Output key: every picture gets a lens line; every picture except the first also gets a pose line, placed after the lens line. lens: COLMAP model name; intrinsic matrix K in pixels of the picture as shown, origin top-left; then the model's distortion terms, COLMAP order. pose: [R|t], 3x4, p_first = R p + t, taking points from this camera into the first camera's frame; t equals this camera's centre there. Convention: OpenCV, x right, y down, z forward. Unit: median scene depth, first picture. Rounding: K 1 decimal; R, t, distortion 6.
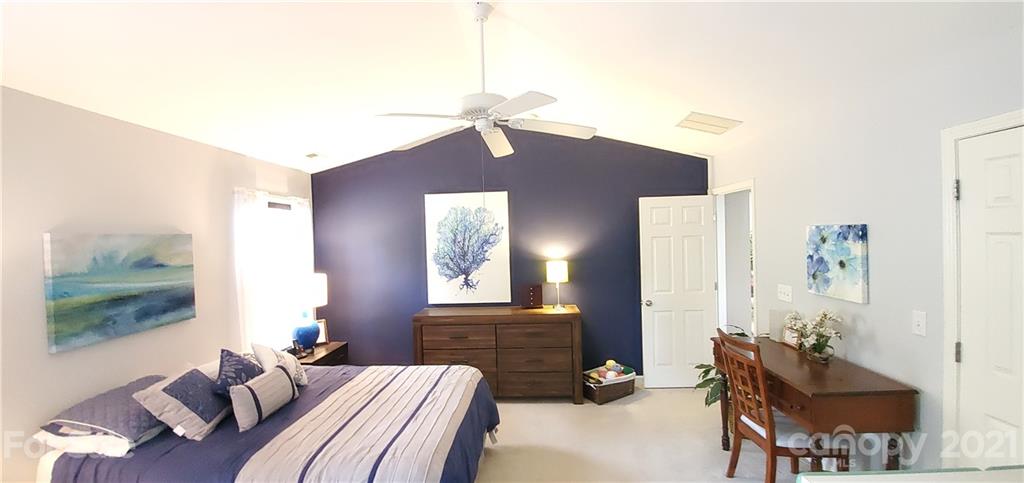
lens RADIAL K [[407.0, 0, 505.9], [0, 407.0, 244.1], [0, 0, 1]] dist [0.014426, -0.018705]
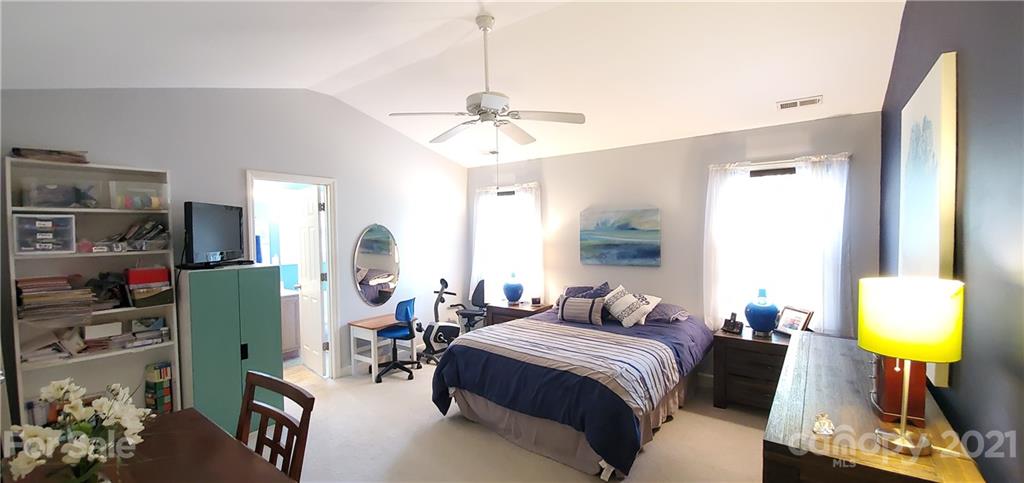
lens RADIAL K [[407.0, 0, 505.9], [0, 407.0, 244.1], [0, 0, 1]] dist [0.014426, -0.018705]
pose [[-0.554648, 0.029170, -0.831574, 0.835262], [-0.005971, 0.999220, 0.039034, 0.055683], [0.832064, 0.026616, -0.554041, 1.553531]]
